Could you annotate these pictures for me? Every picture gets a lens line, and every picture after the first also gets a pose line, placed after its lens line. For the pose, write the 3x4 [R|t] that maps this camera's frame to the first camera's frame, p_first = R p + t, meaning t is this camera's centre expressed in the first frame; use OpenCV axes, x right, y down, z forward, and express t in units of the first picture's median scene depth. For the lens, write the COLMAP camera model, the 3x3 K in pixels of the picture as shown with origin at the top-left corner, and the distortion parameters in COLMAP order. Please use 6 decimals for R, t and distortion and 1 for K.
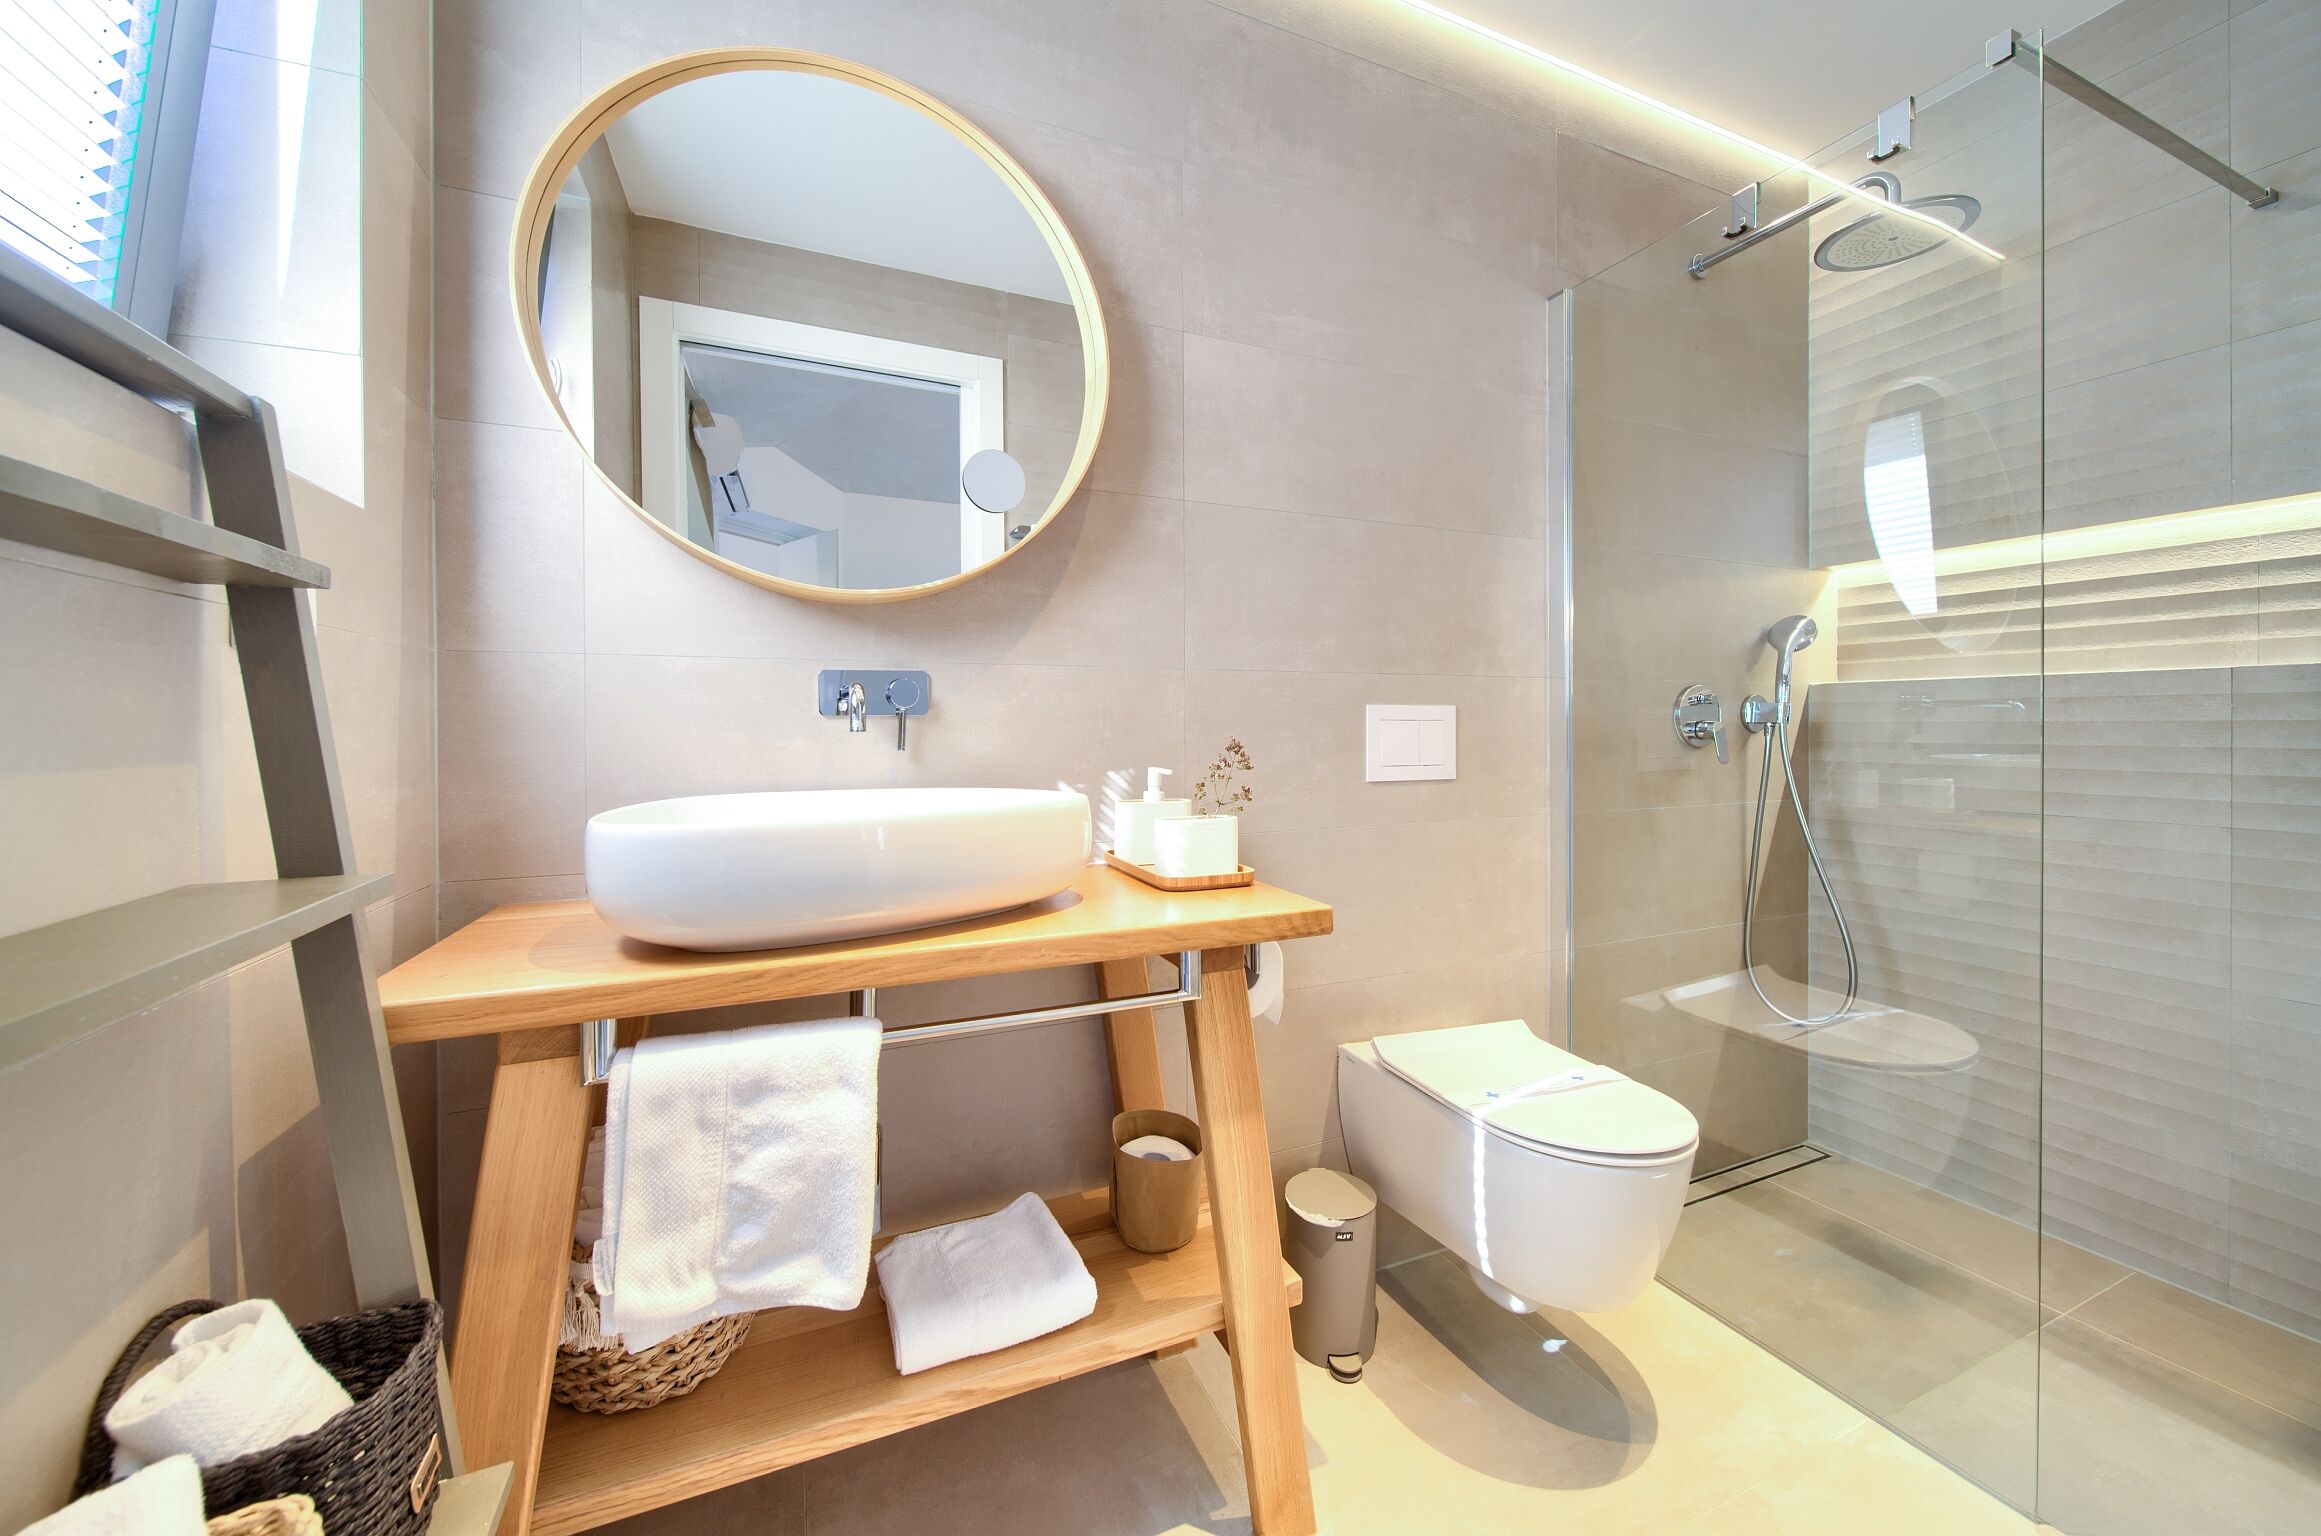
lens RADIAL K [[832.2, 0, 1169.9], [0, 832.2, 743.0], [0, 0, 1]] dist [0.001844, 0.000181]
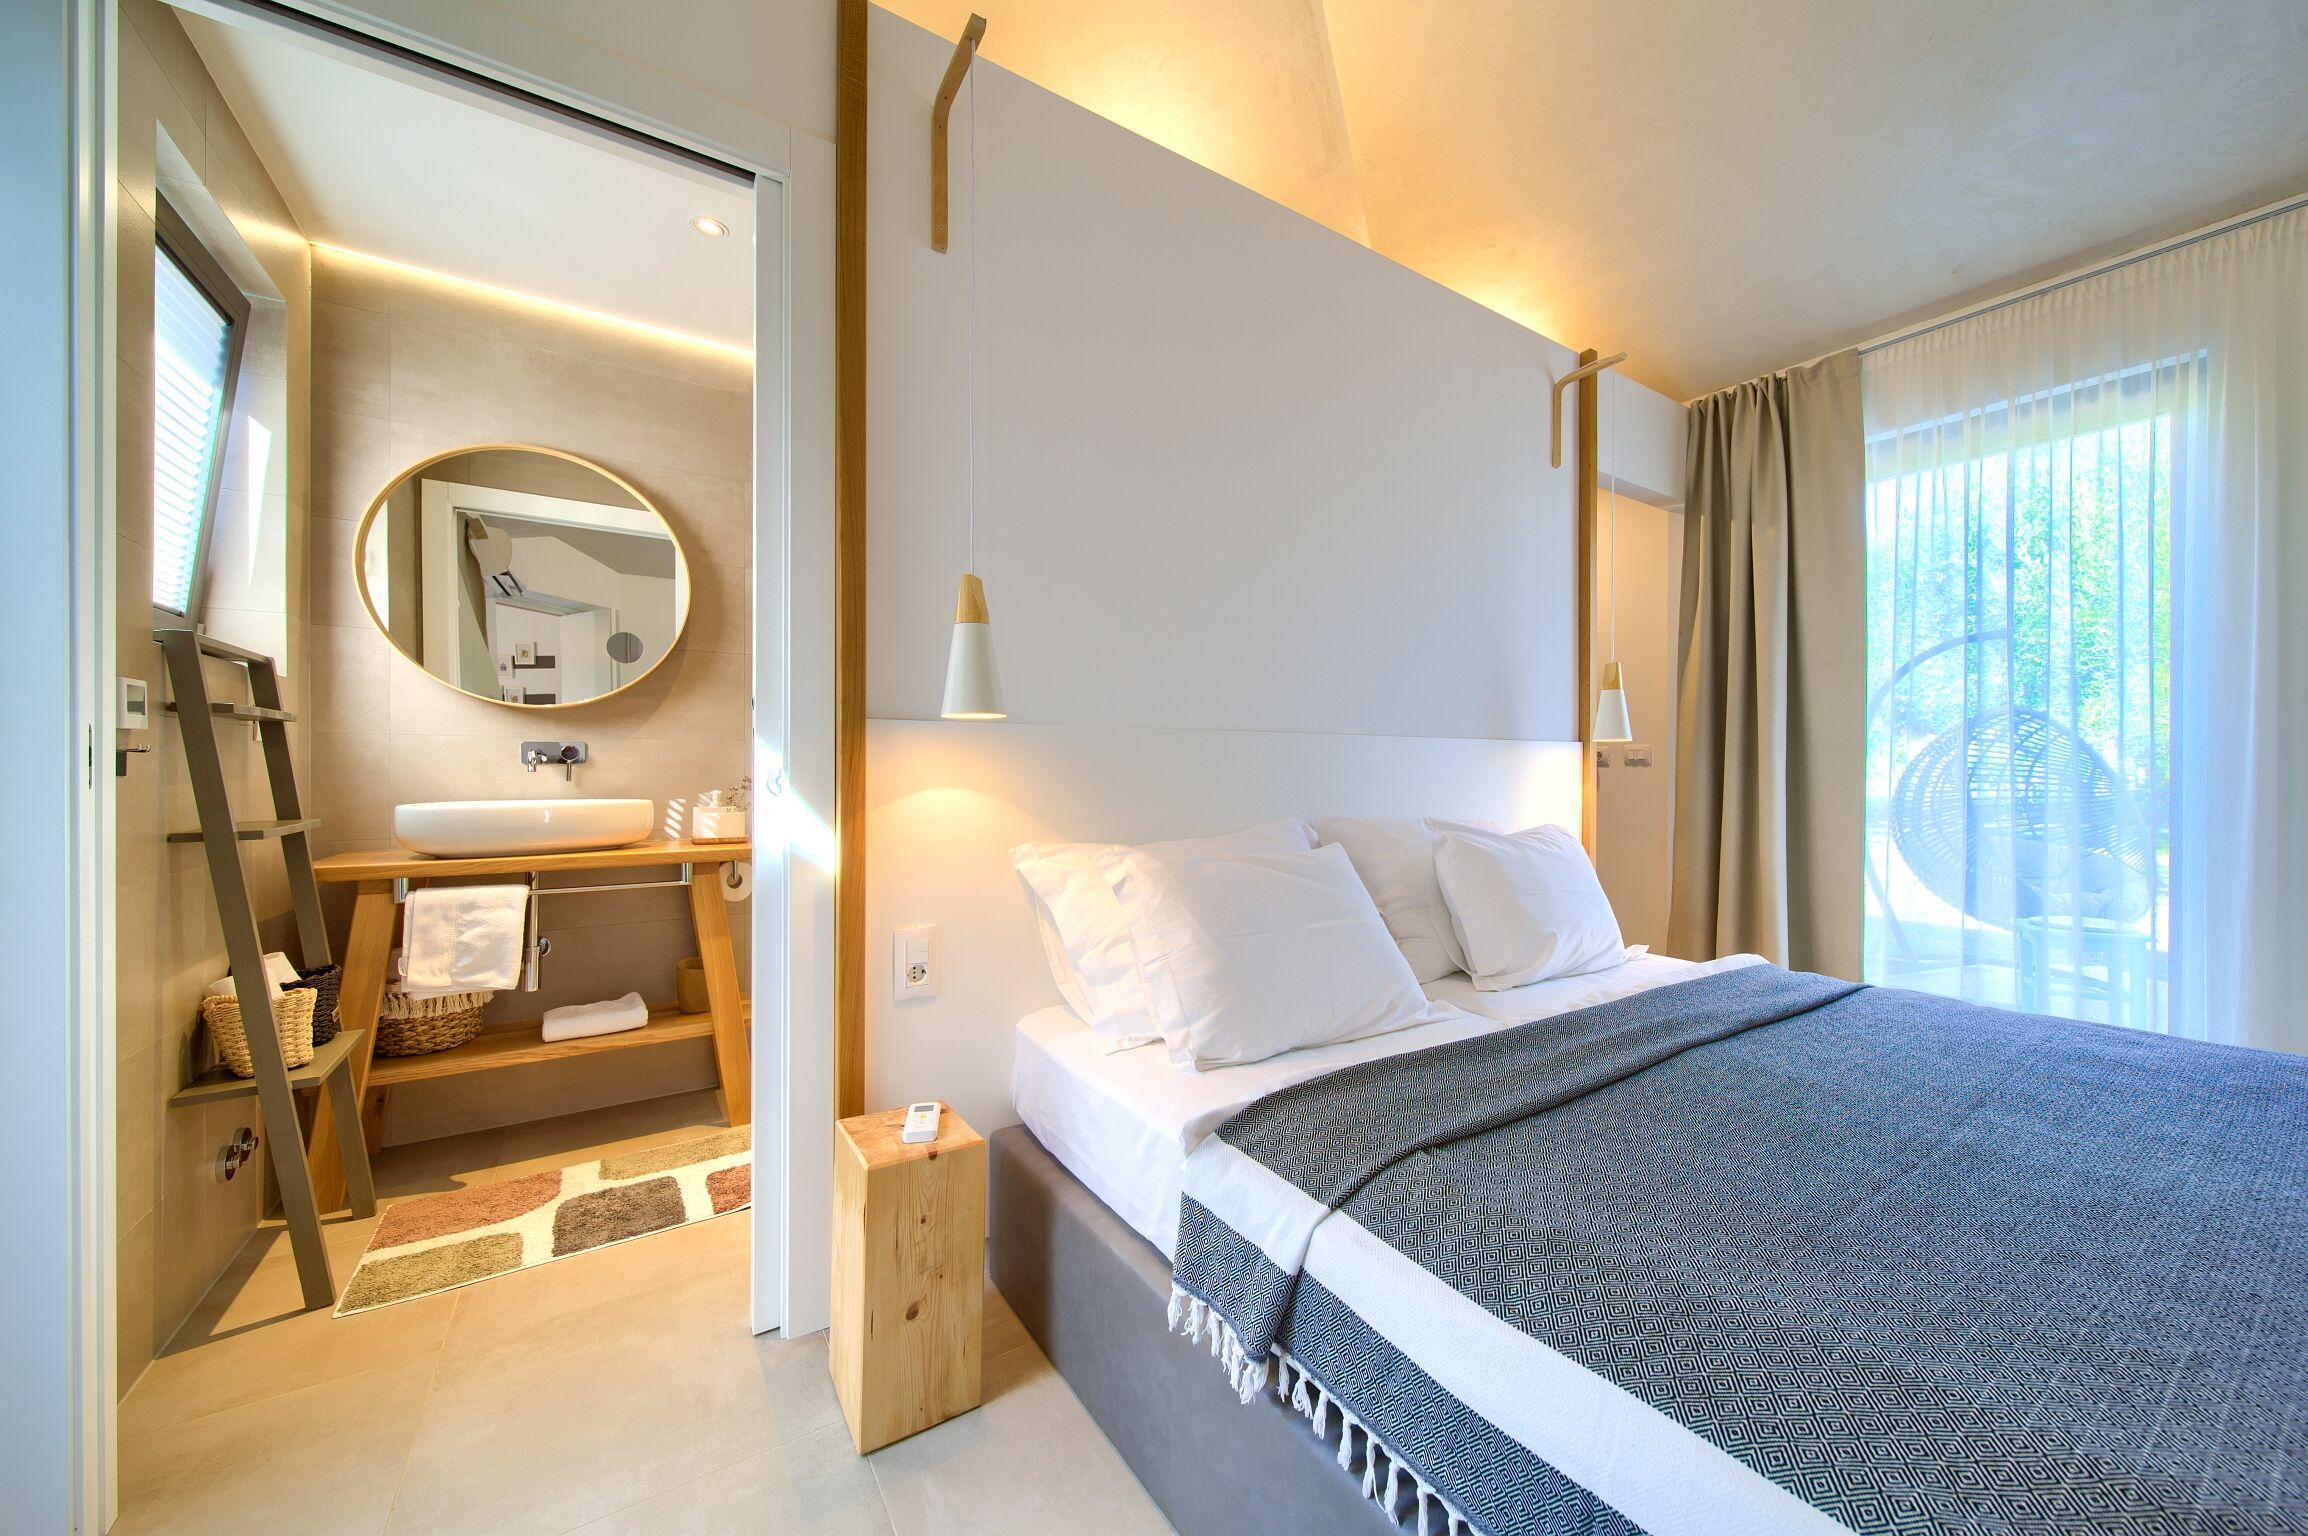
lens RADIAL K [[814.8, 0, 1203.5], [0, 814.8, 774.8], [0, 0, 1]] dist [0.000058, 0.000025]
pose [[0.980156, 0.004909, 0.198168, 1.289203], [-0.003877, 0.999977, -0.005596, -0.000731], [-0.198191, 0.004716, 0.980152, -2.027946]]
